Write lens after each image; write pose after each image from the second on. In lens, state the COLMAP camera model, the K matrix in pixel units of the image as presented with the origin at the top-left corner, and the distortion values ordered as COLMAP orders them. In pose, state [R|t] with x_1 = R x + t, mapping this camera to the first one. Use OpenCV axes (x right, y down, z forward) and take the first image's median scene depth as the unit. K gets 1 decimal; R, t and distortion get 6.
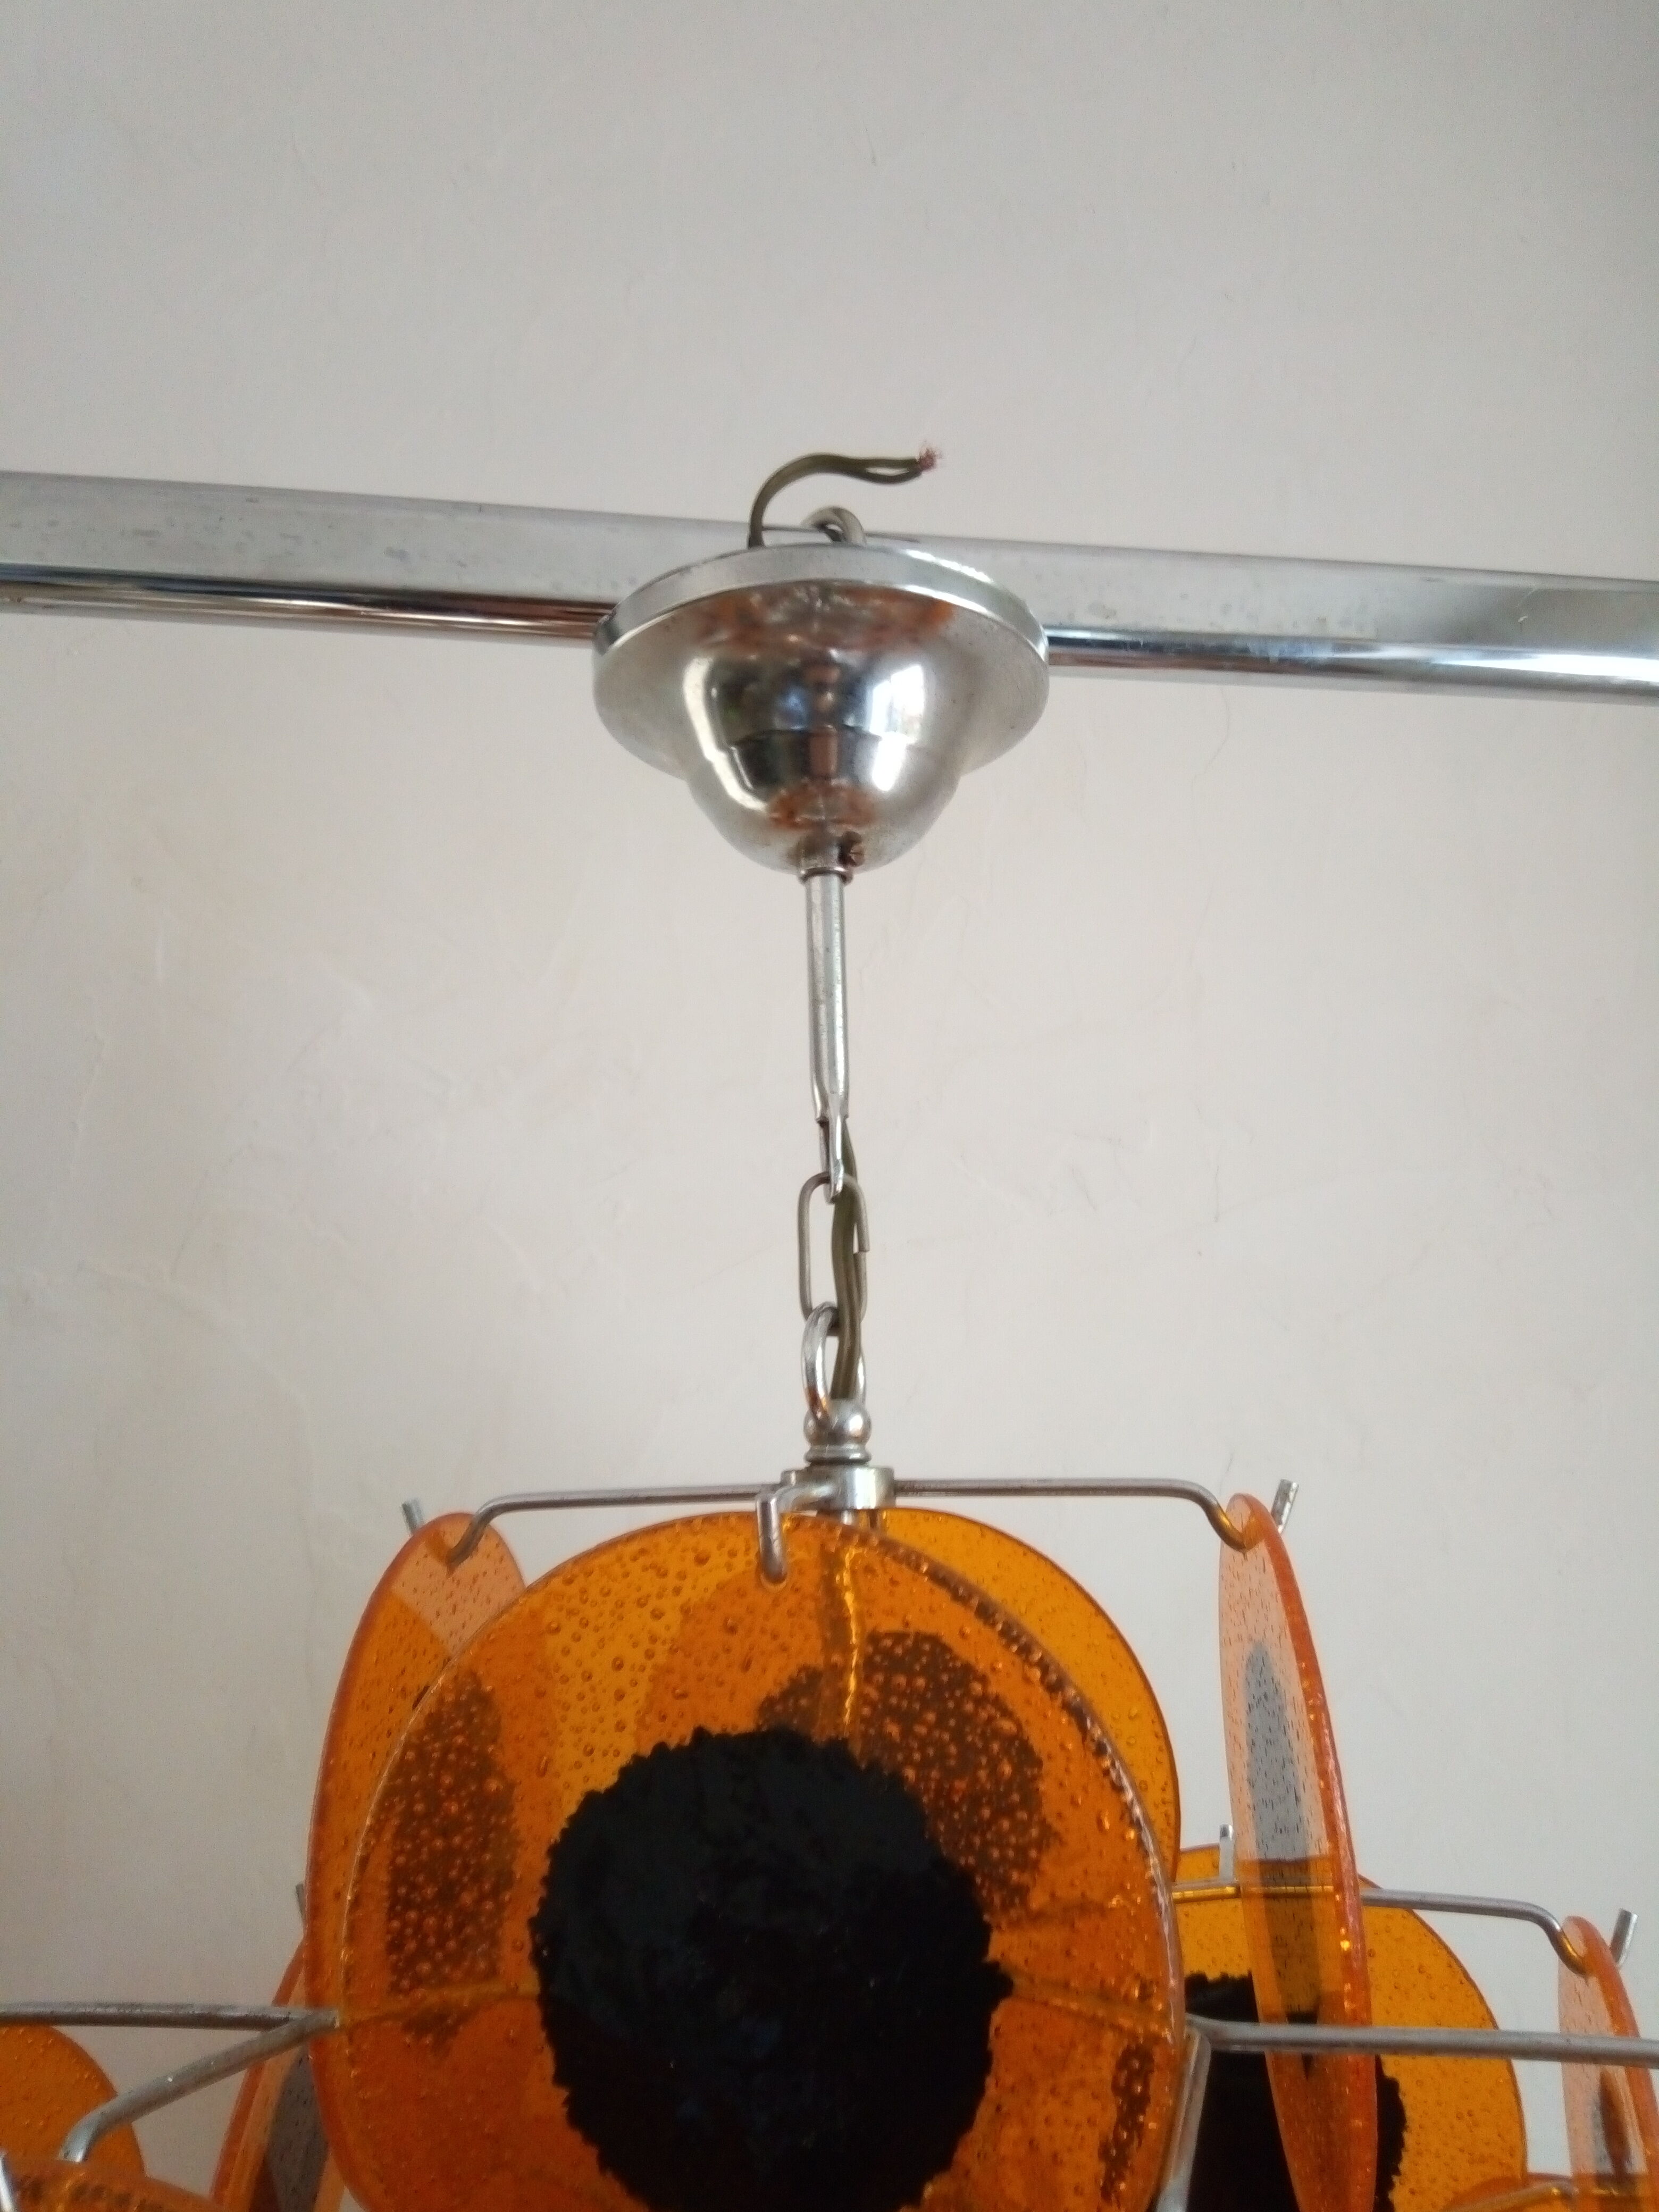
lens RADIAL K [[1727.4, 0, 830.6], [0, 1727.4, 1093.4], [0, 0, 1]] dist [0.039963, -0.047862]
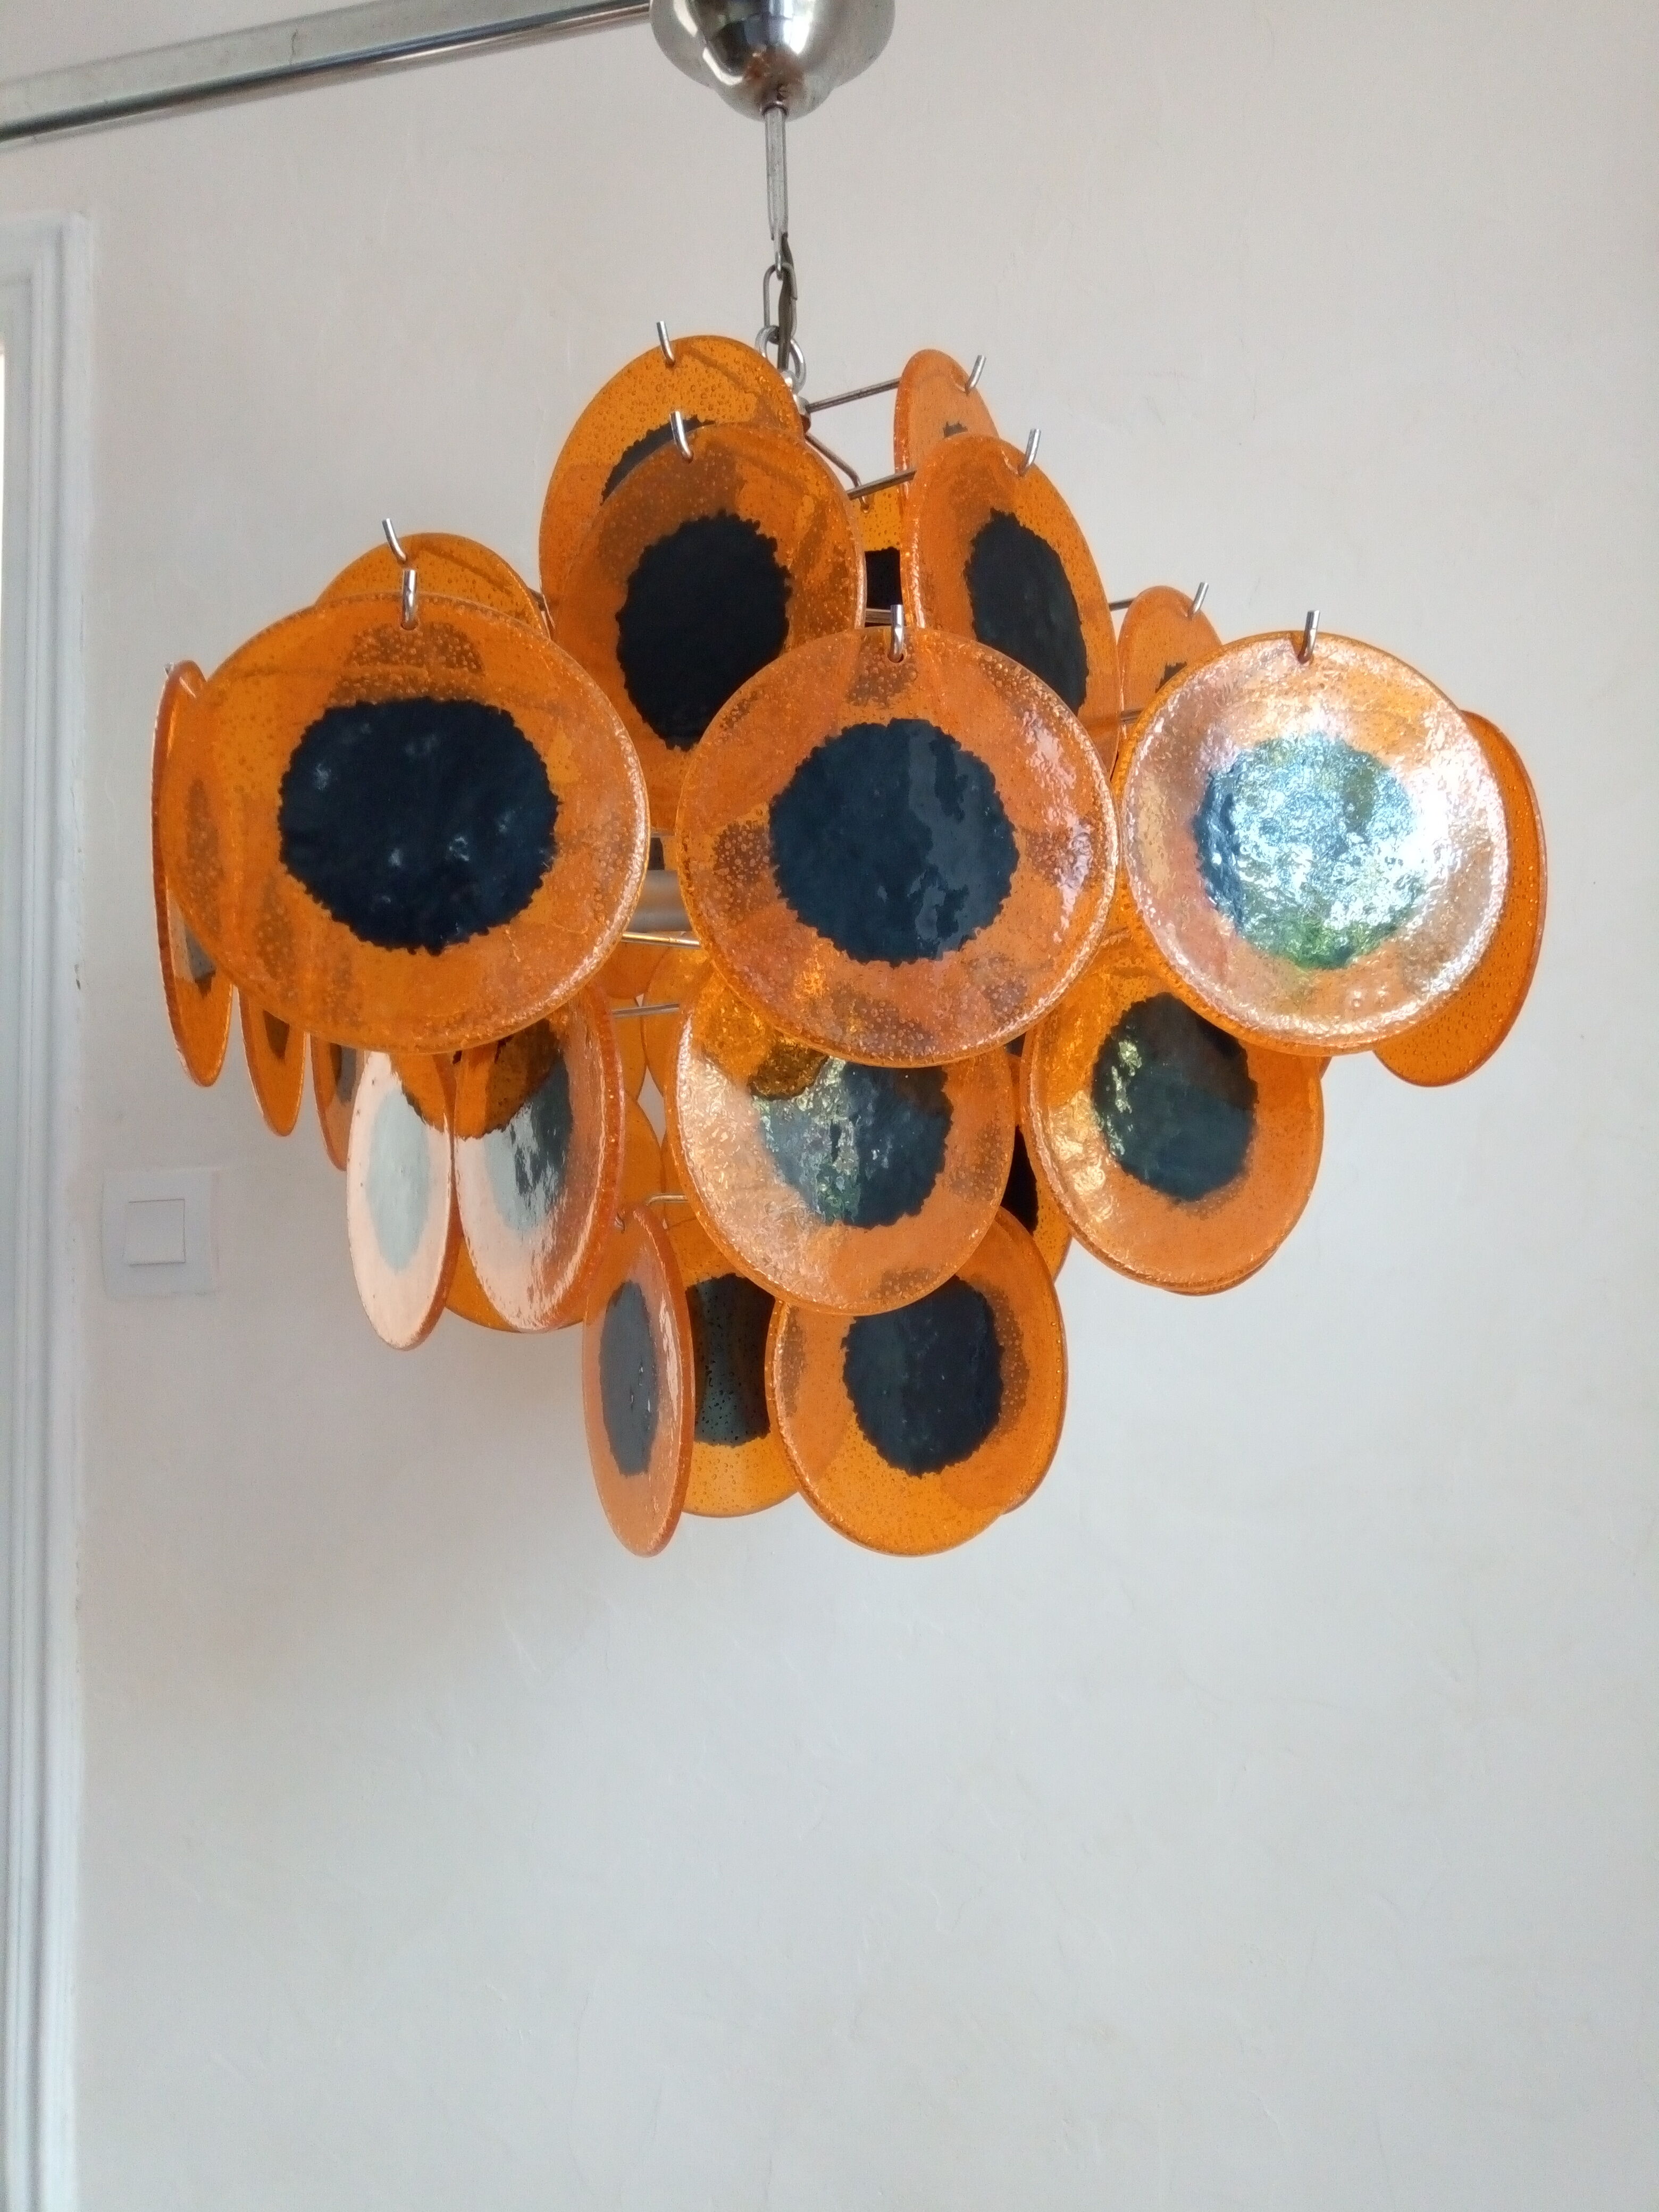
lens RADIAL K [[1727.4, 0, 830.6], [0, 1727.4, 1093.4], [0, 0, 1]] dist [0.039963, -0.047862]
pose [[0.929094, -0.041453, -0.367514, 0.716014], [0.100882, 0.984422, 0.143999, 0.670883], [0.355819, -0.170864, 0.918803, -0.920862]]
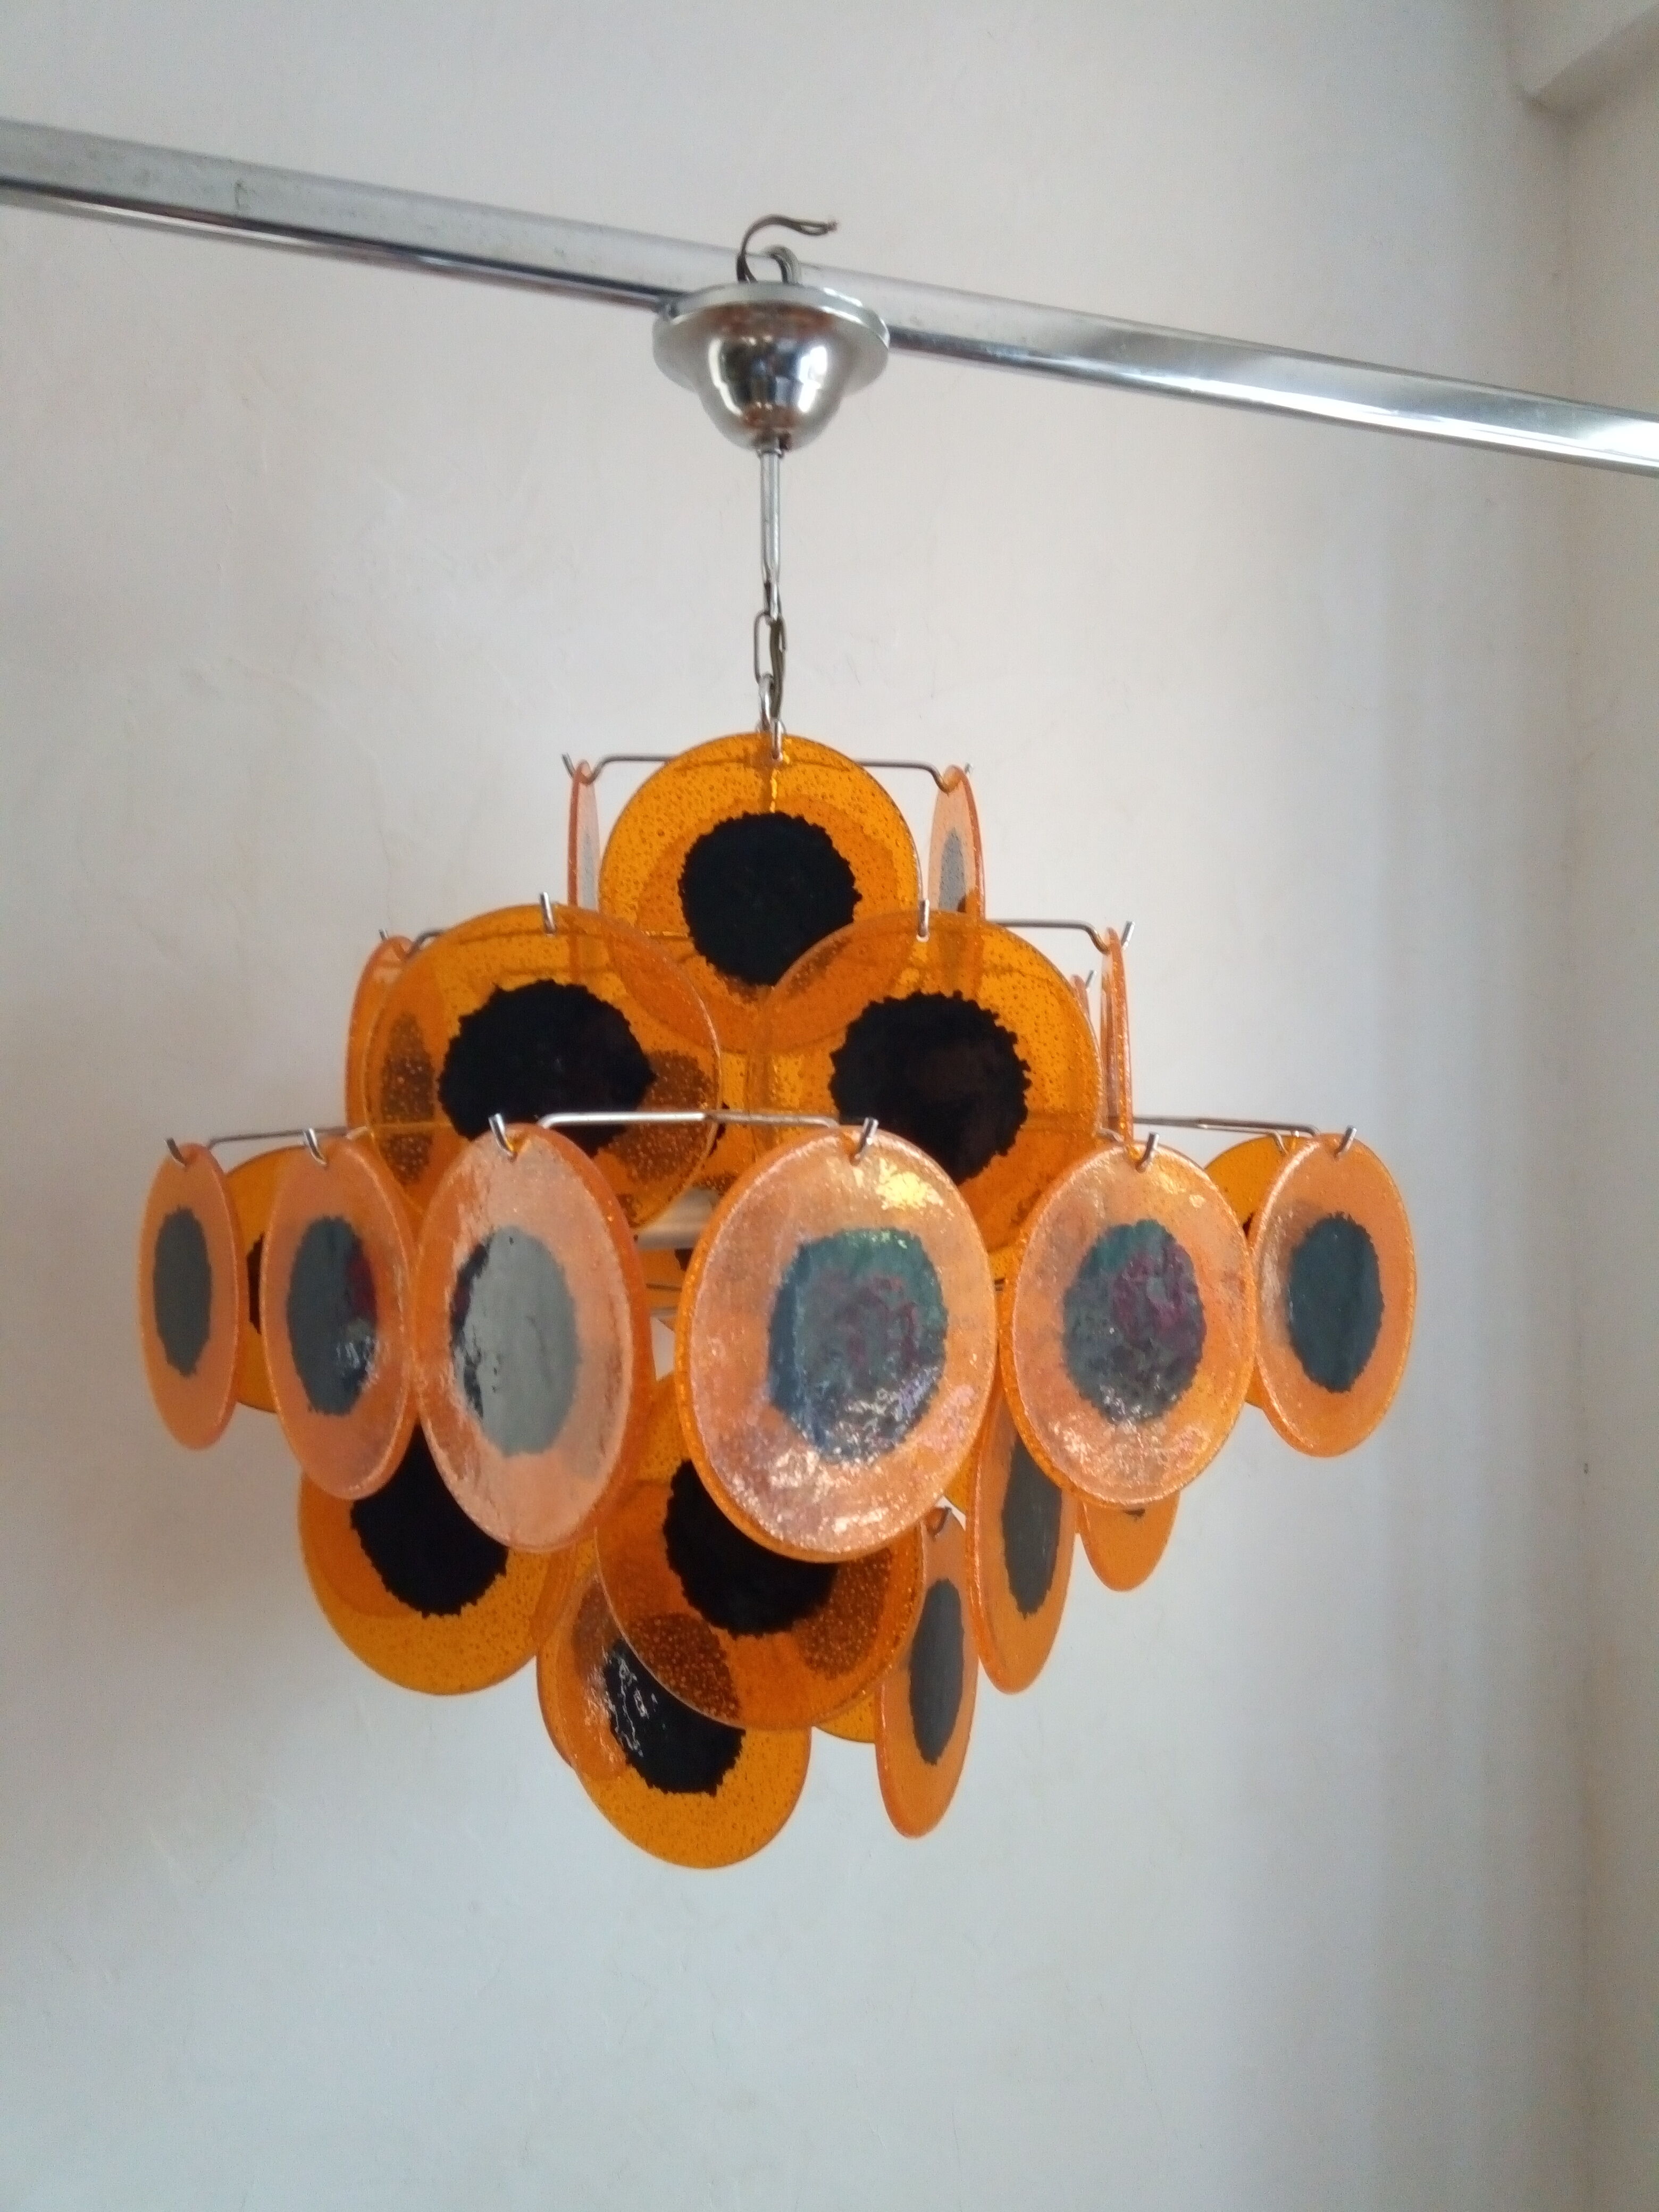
lens RADIAL K [[1765.5, 0, 830.7], [0, 1765.5, 1127.2], [0, 0, 1]] dist [0.126118, -0.247846]
pose [[0.981691, 0.022168, 0.189185, -0.308317], [-0.068811, 0.967404, 0.243708, 0.116559], [-0.177616, -0.252264, 0.951218, -1.163700]]
